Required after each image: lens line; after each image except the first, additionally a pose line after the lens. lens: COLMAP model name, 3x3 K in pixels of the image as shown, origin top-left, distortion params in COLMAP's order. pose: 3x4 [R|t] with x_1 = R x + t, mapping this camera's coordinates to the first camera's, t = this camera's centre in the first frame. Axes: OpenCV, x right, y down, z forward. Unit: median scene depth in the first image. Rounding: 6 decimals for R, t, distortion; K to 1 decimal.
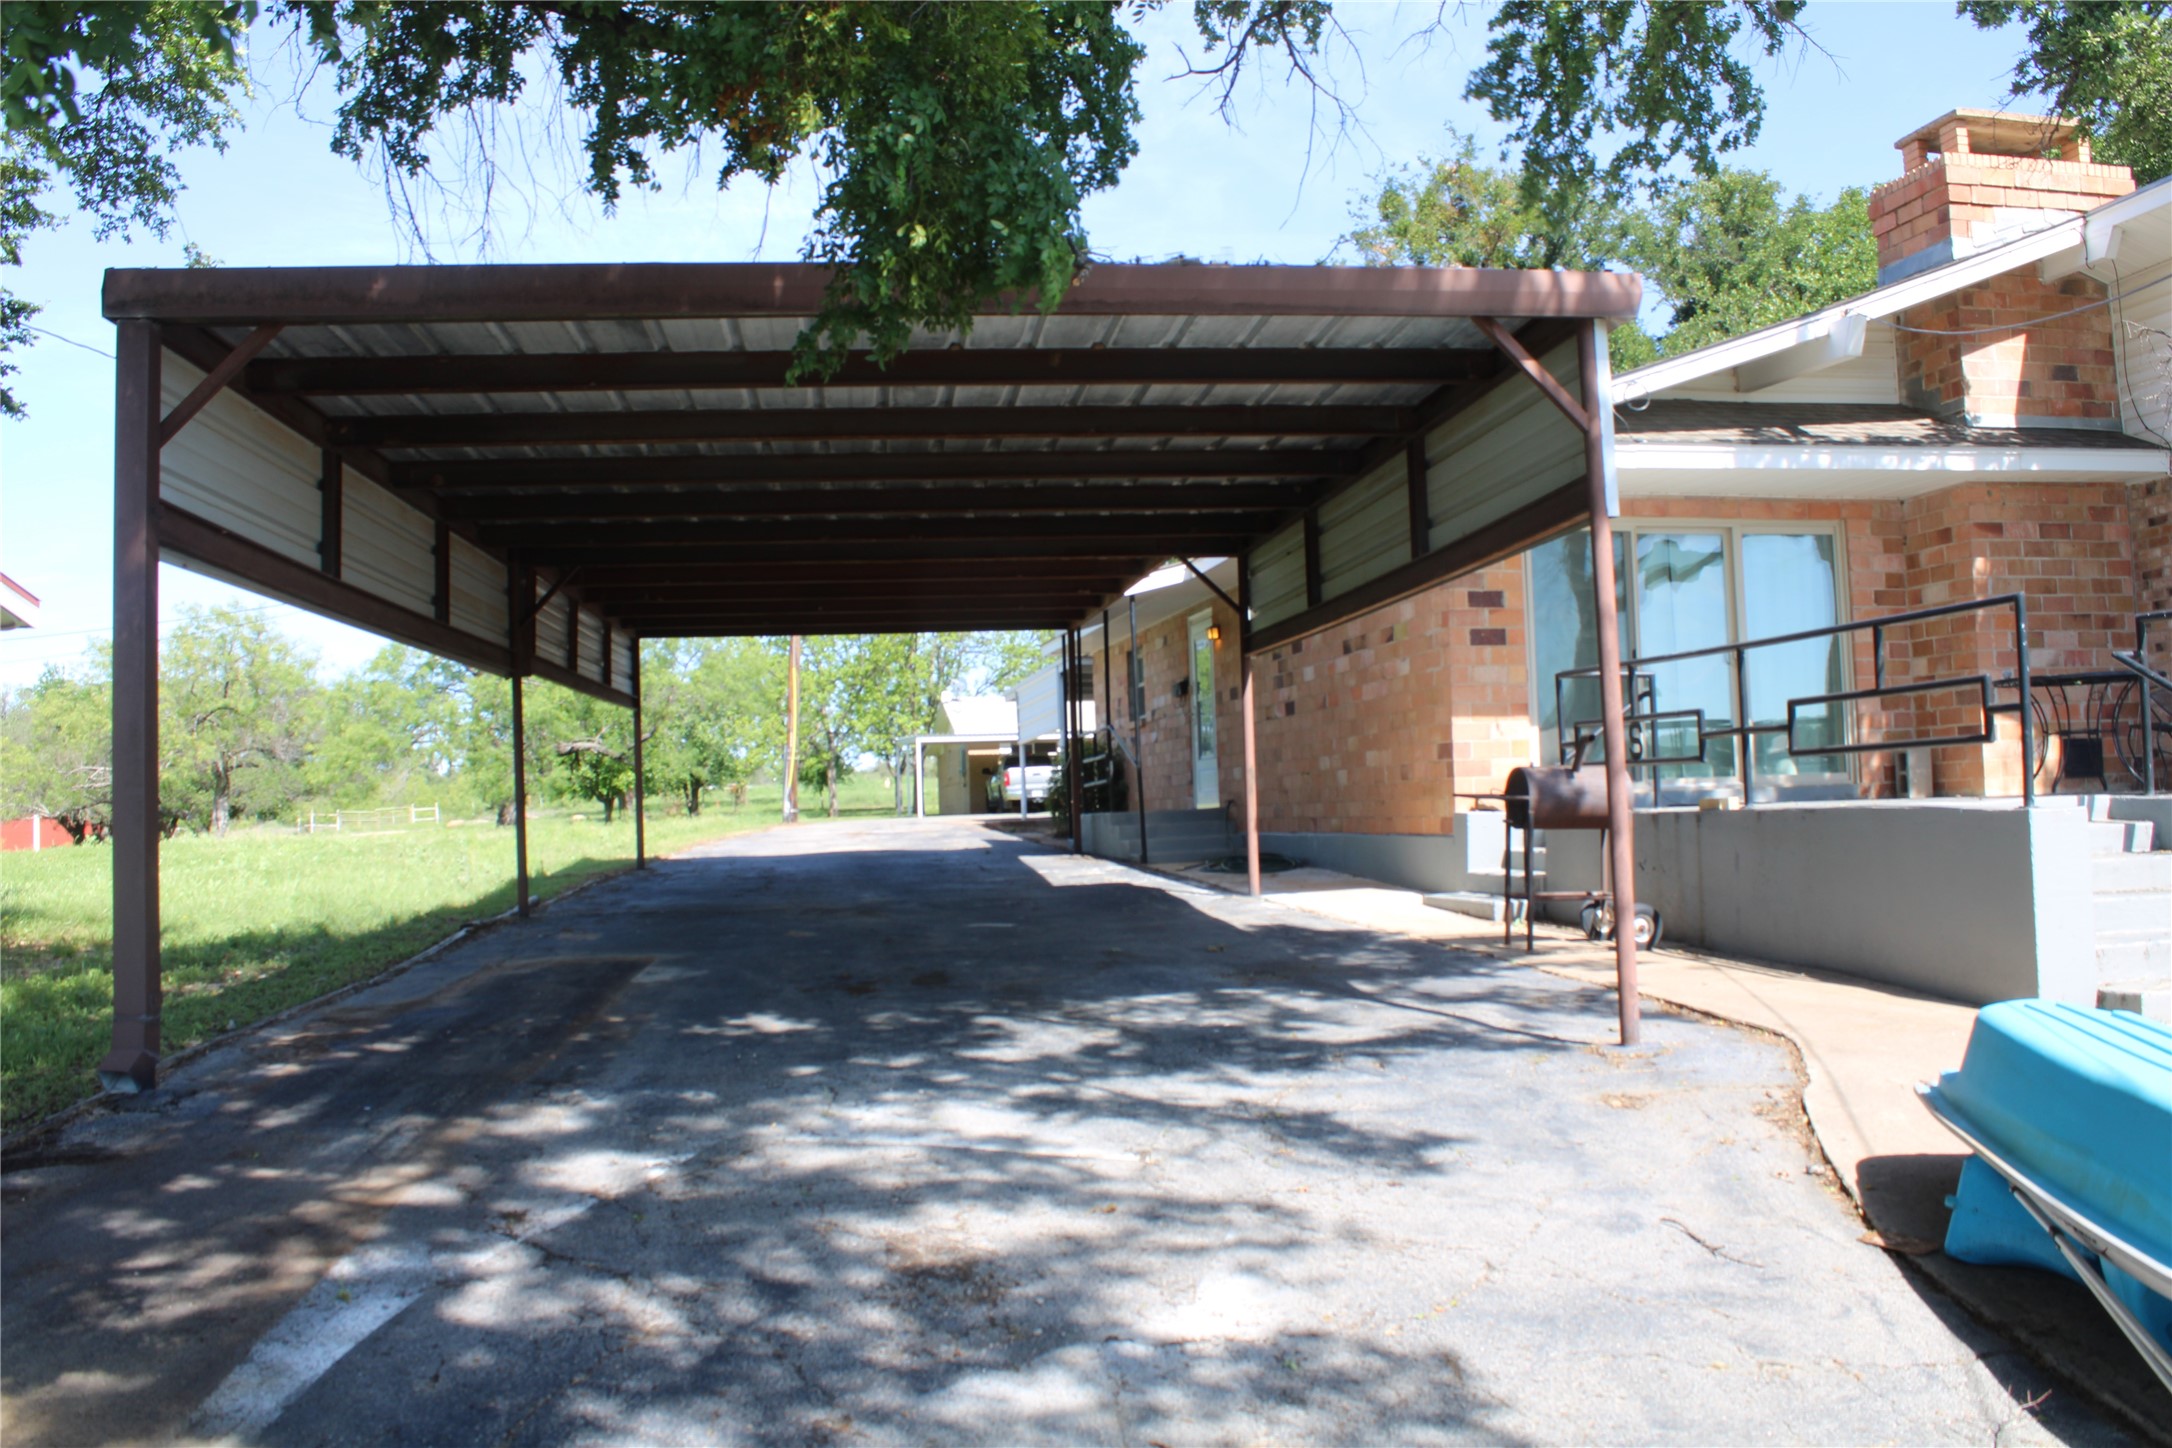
lens RADIAL K [[1813.7, 0, 1086.0], [0, 1813.7, 724.0], [0, 0, 1]] dist [-0.011677, 0.002844]
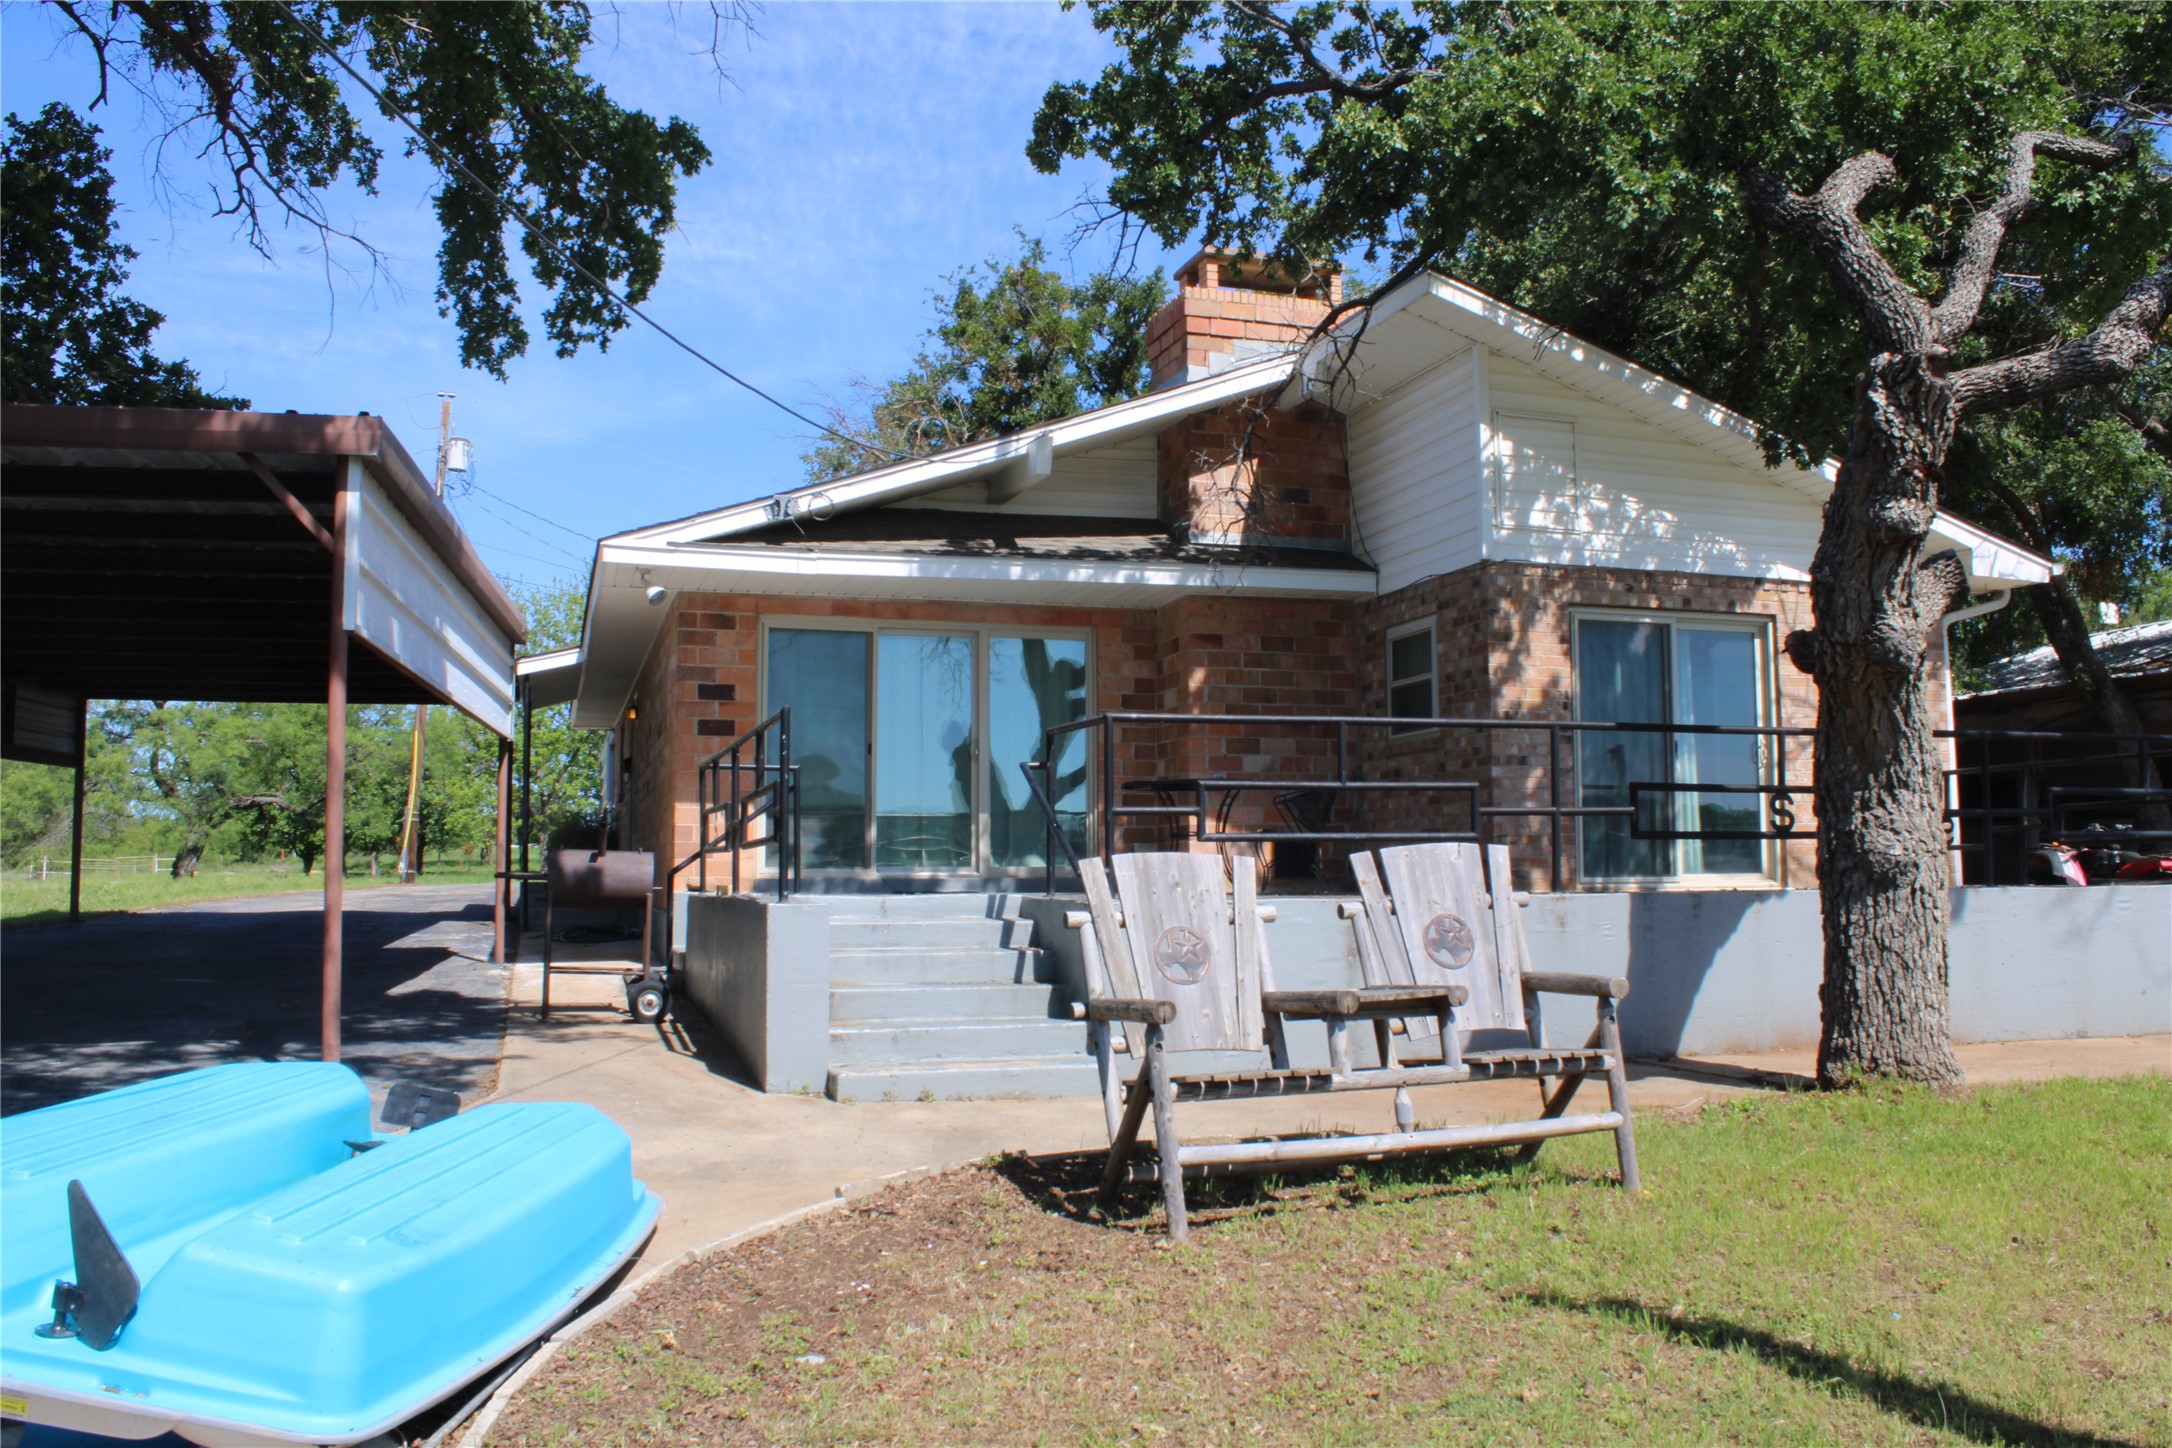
lens RADIAL K [[1840.2, 0, 1086.0], [0, 1840.2, 724.0], [0, 0, 1]] dist [-0.044167, -0.000831]
pose [[0.999492, 0.031636, 0.003883, 0.420278], [-0.031463, 0.998760, -0.038594, -0.014944], [-0.005100, 0.038452, 0.999247, -0.072108]]
